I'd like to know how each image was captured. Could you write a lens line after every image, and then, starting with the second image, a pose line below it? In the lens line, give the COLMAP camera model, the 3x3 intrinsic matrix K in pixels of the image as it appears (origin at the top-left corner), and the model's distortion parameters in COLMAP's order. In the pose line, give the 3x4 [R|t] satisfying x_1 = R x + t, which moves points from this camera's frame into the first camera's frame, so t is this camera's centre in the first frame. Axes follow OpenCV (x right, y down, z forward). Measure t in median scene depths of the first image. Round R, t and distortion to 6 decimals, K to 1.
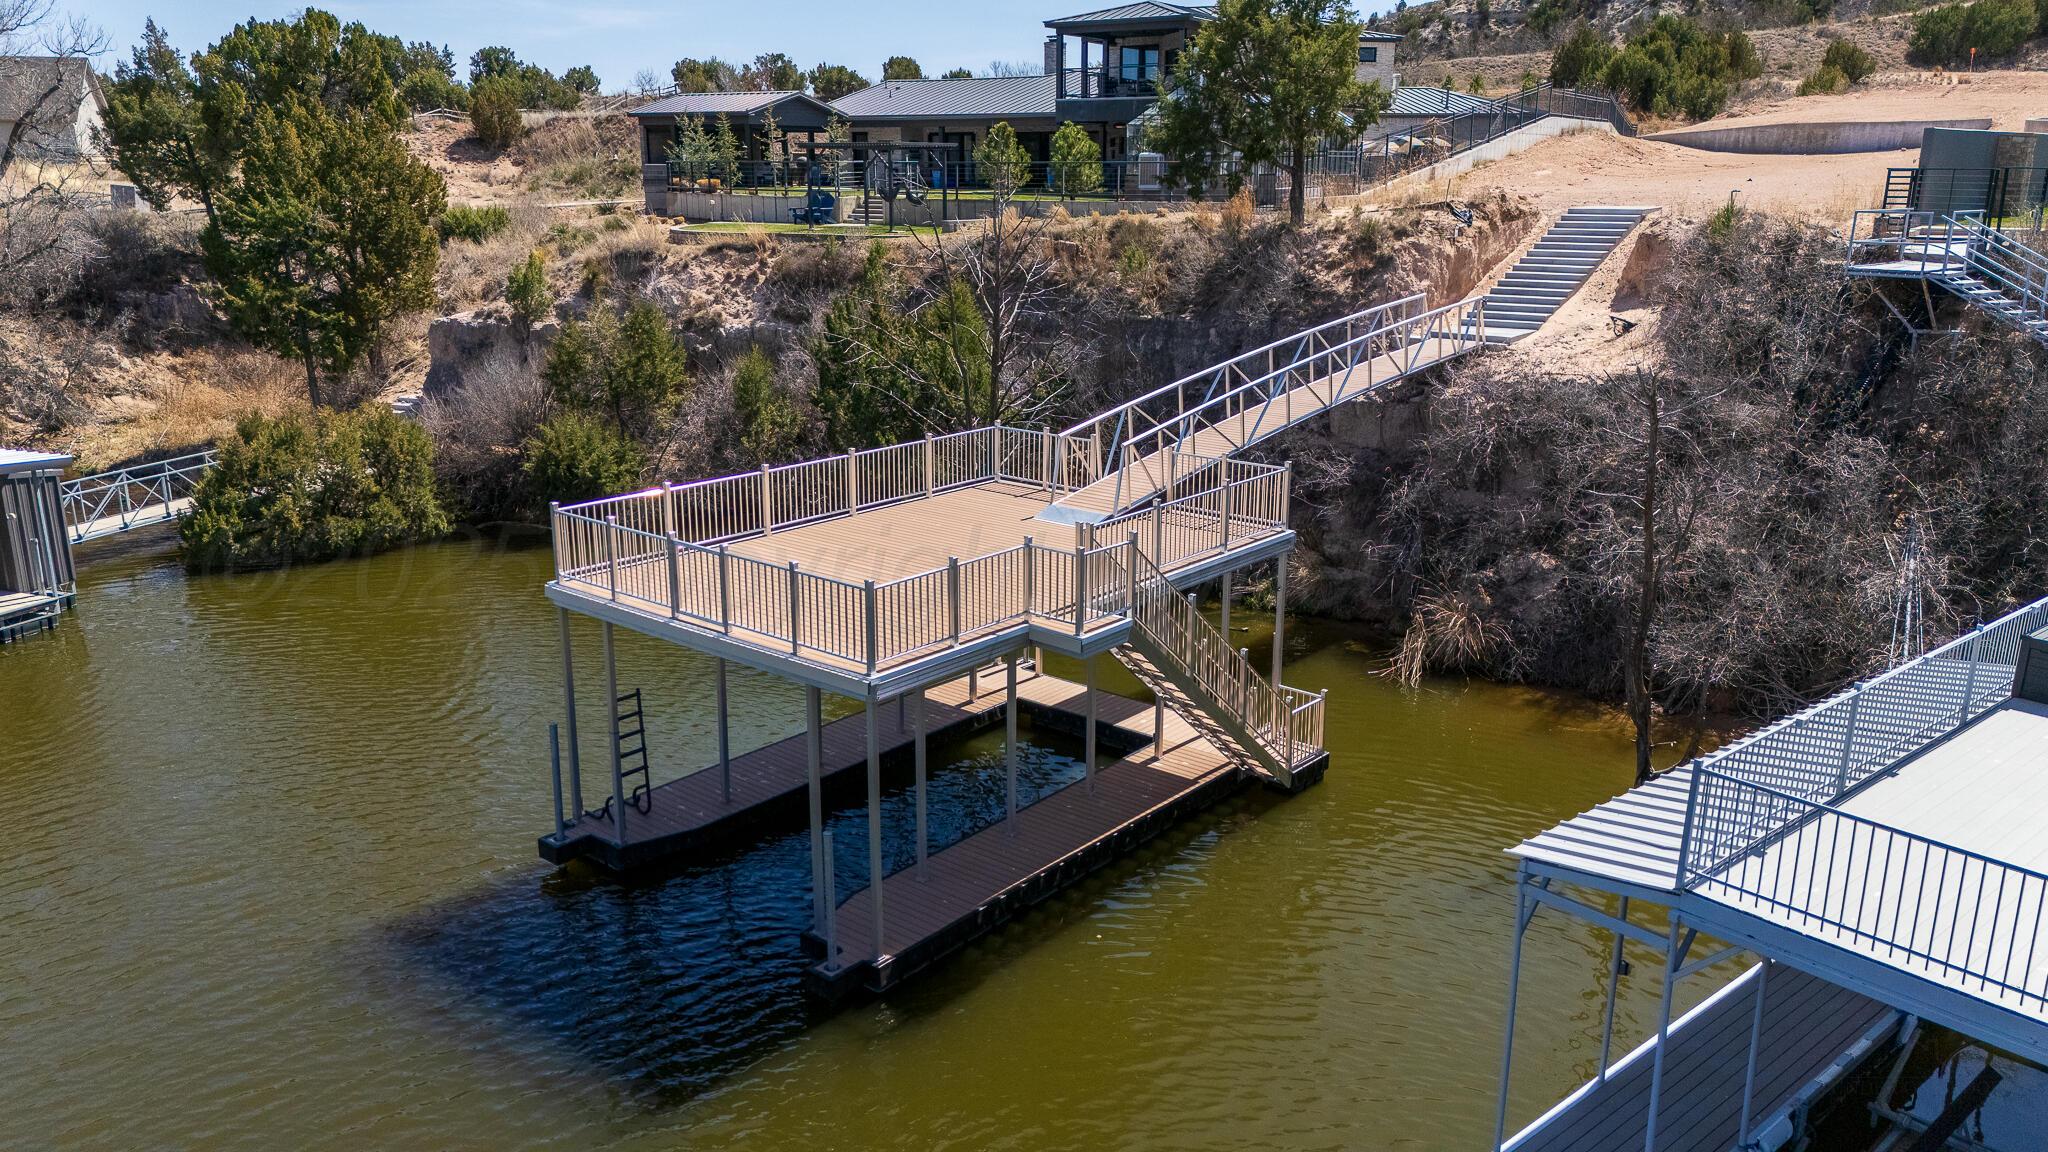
lens RADIAL K [[1497.6, 0, 1016.0], [0, 1497.6, 579.1], [0, 0, 1]] dist [0.087550, -0.088089]
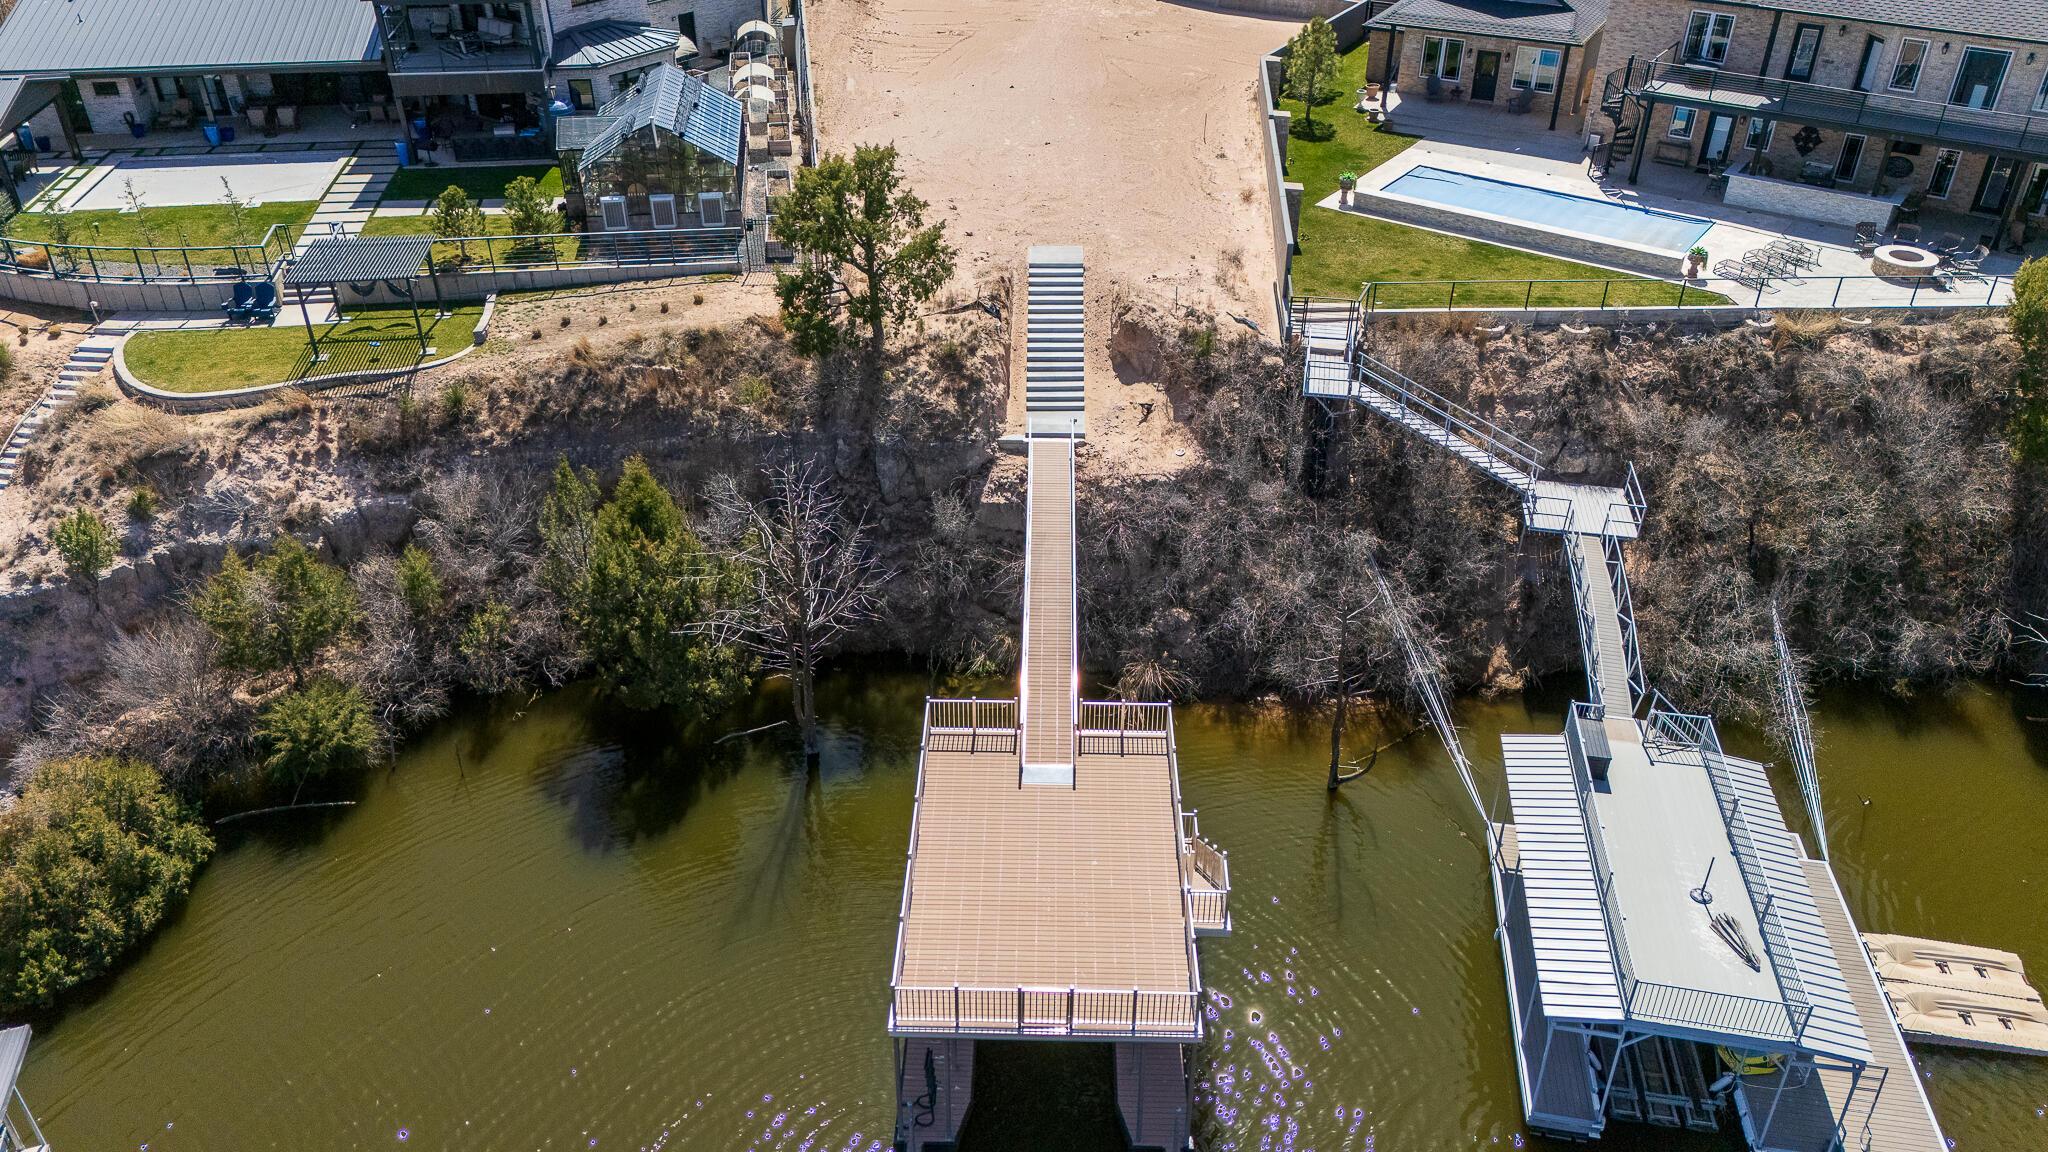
lens RADIAL K [[1497.6, 0, 1016.0], [0, 1497.6, 579.1], [0, 0, 1]] dist [0.087550, -0.088089]
pose [[0.780536, -0.340401, 0.524300, -0.332202], [0.167720, 0.922018, 0.348931, -0.352564], [-0.602191, -0.184418, 0.776760, -0.047665]]
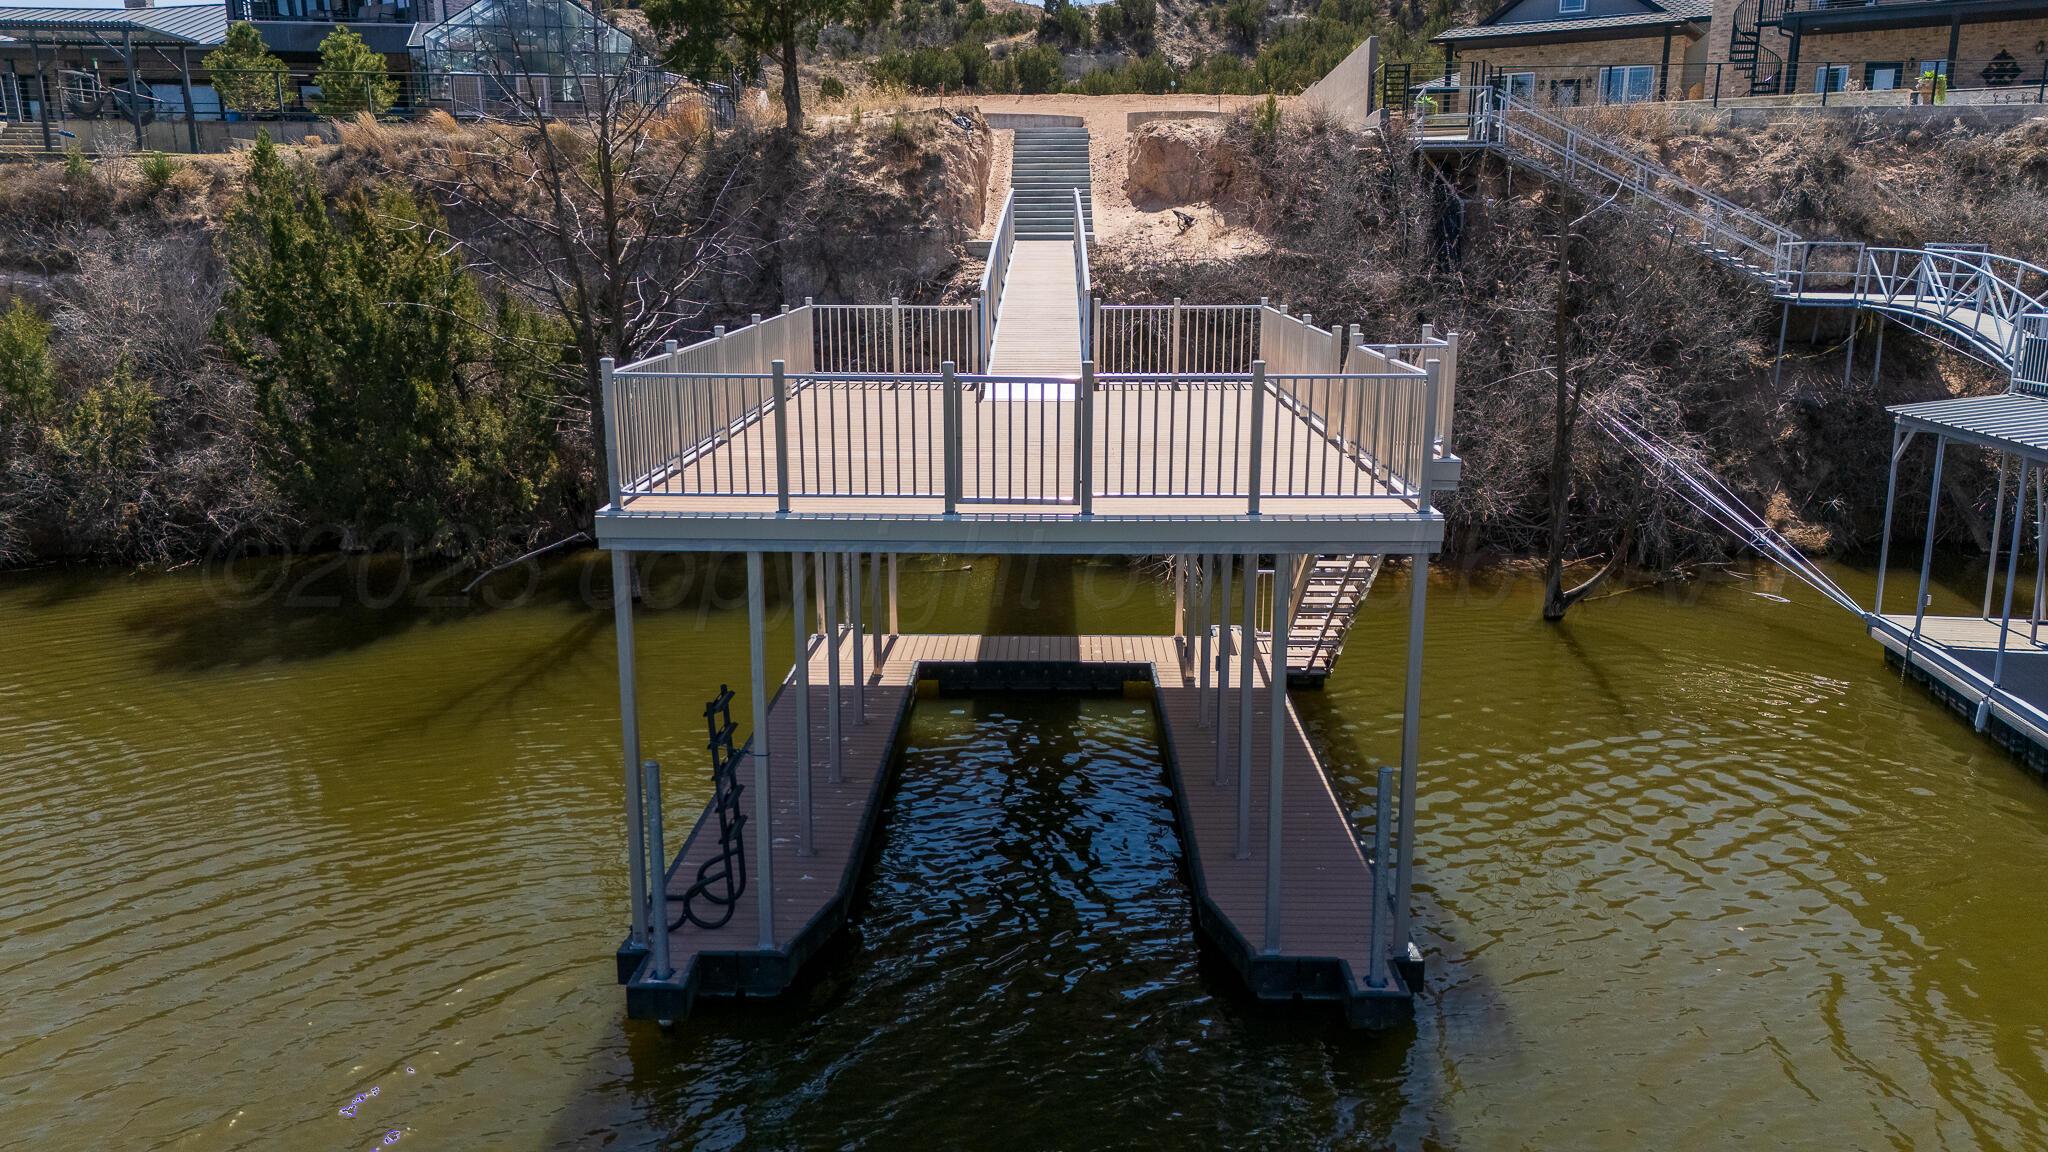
lens RADIAL K [[1497.6, 0, 1016.0], [0, 1497.6, 579.1], [0, 0, 1]] dist [0.087550, -0.088089]
pose [[0.781926, -0.147287, 0.605722, -0.208724], [0.168231, 0.985492, 0.022463, 0.015926], [-0.600242, 0.084337, 0.795360, 0.195675]]
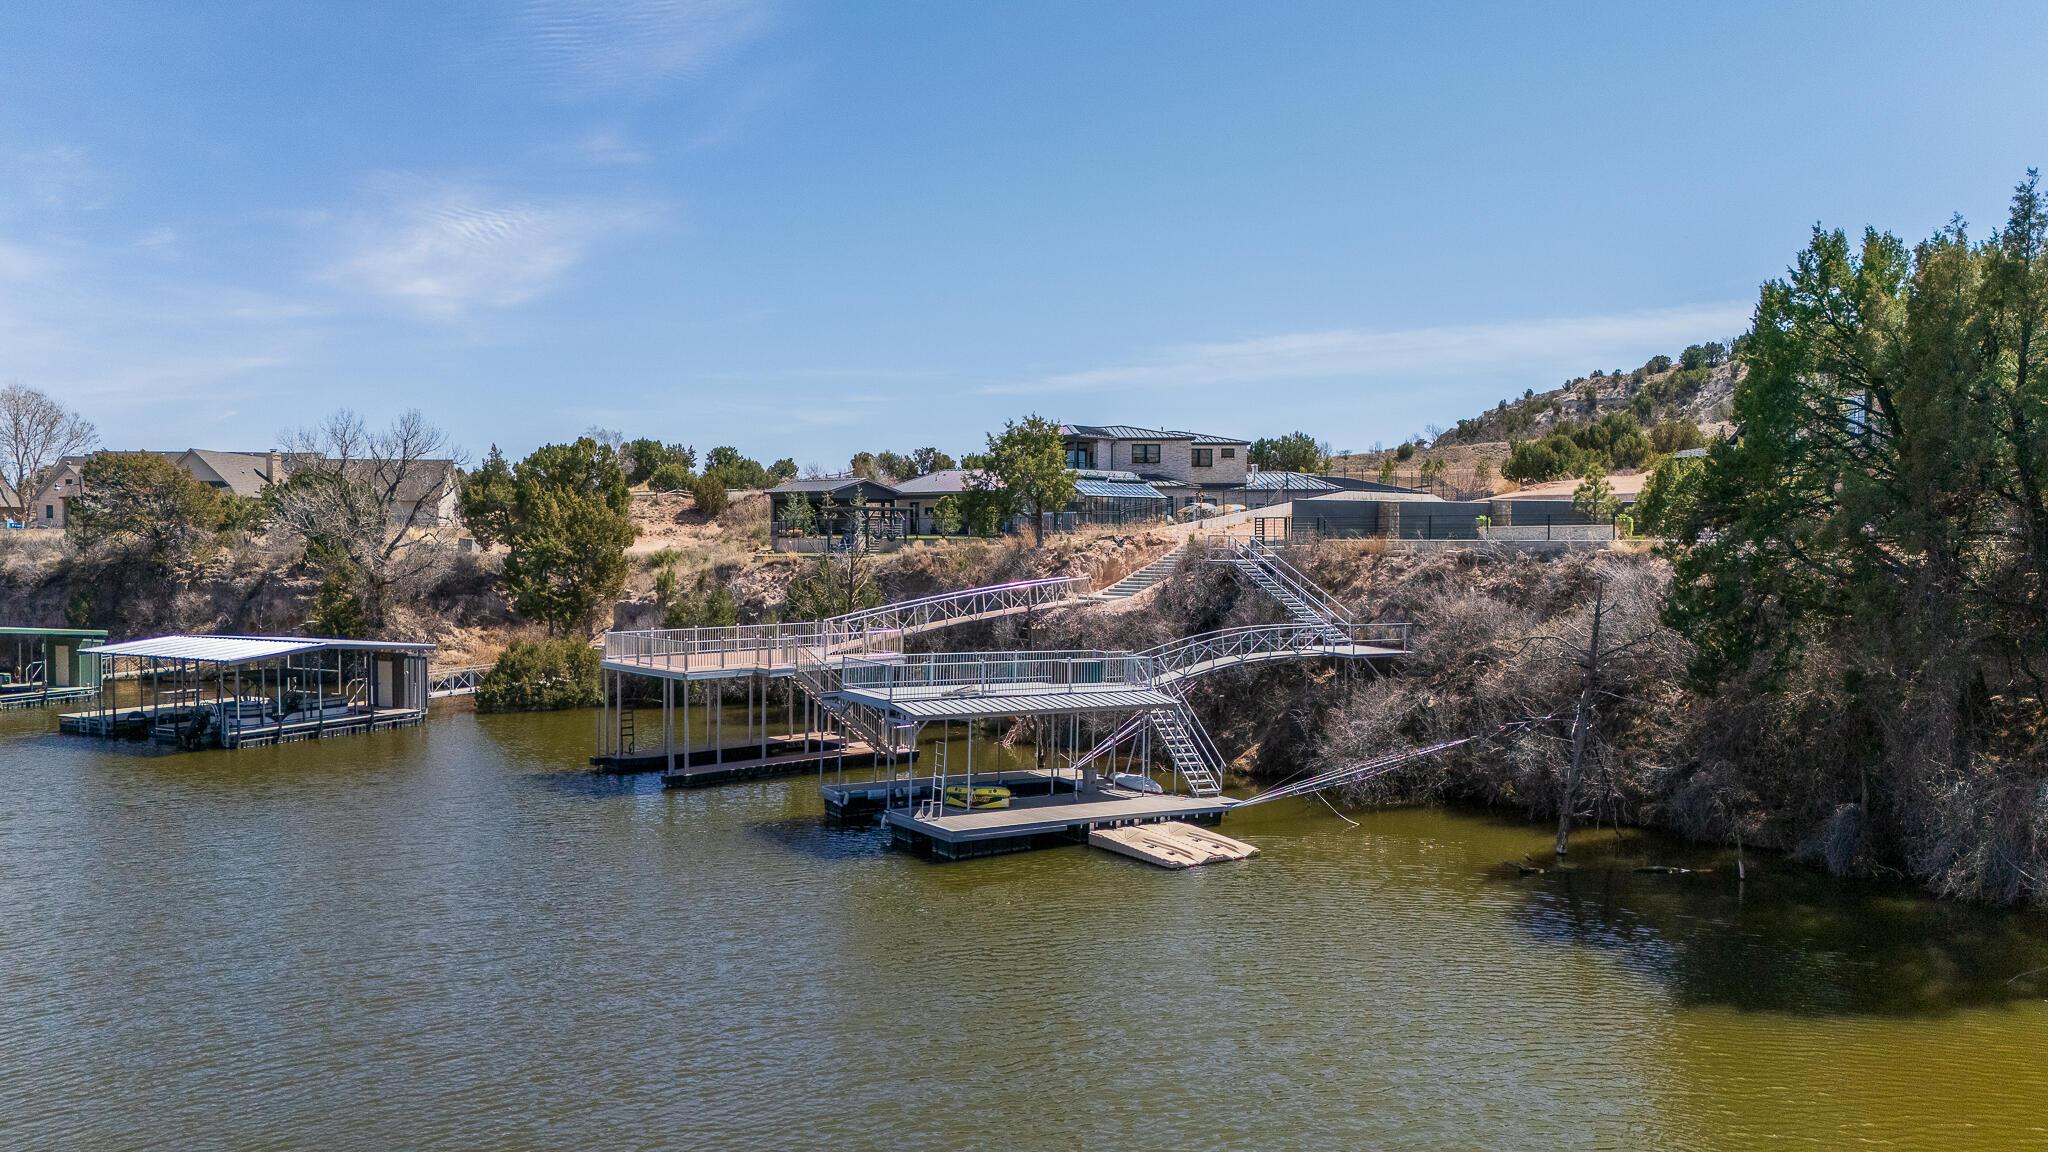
lens RADIAL K [[1497.6, 0, 1016.0], [0, 1497.6, 579.1], [0, 0, 1]] dist [0.087550, -0.088089]
pose [[0.987276, 0.002933, -0.158989, 0.343282], [-0.040160, 0.972017, -0.231453, 0.184106], [0.153862, 0.234893, 0.959766, -0.611154]]
